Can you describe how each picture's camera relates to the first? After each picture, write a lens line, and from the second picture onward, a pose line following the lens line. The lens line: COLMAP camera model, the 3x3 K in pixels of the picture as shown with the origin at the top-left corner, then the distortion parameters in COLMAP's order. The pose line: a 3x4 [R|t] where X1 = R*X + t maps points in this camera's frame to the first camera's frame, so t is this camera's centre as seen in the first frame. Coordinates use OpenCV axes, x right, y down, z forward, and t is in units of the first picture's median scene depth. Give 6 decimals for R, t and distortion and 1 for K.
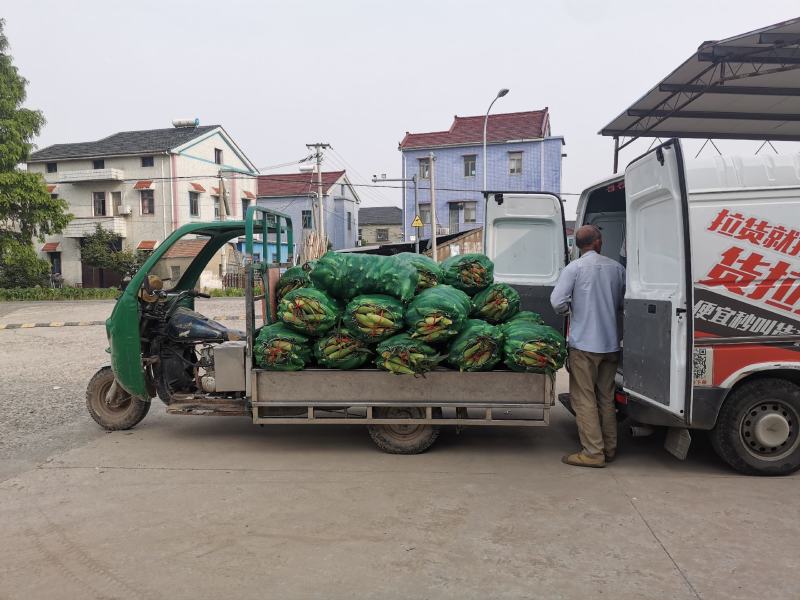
lens RADIAL K [[595.7, 0, 398.3], [0, 595.7, 300.6], [0, 0, 1]] dist [0.055834, -0.021363]
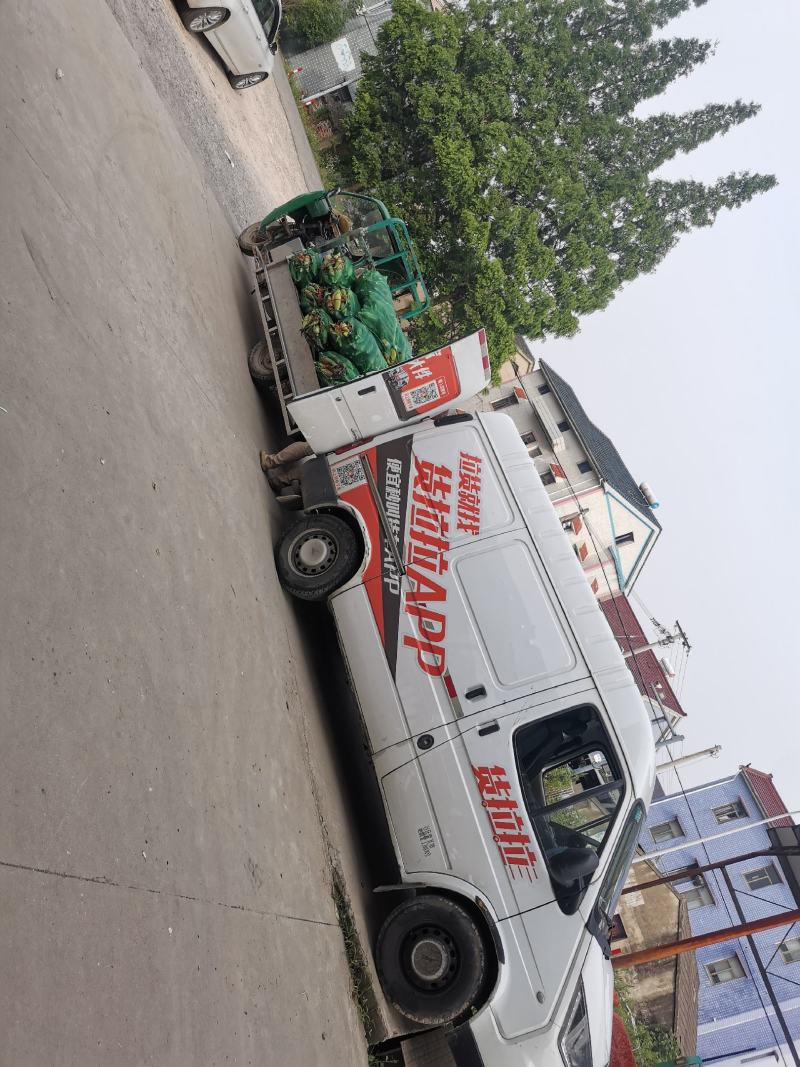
lens RADIAL K [[794.5, 0, 399.3], [0, 794.5, 537.6], [0, 0, 1]] dist [0.055834, -0.021363]
pose [[0.245169, 0.853551, -0.459721, 0.141979], [-0.951897, 0.301841, 0.052773, -0.003632], [0.183807, 0.424669, 0.886494, -0.036227]]
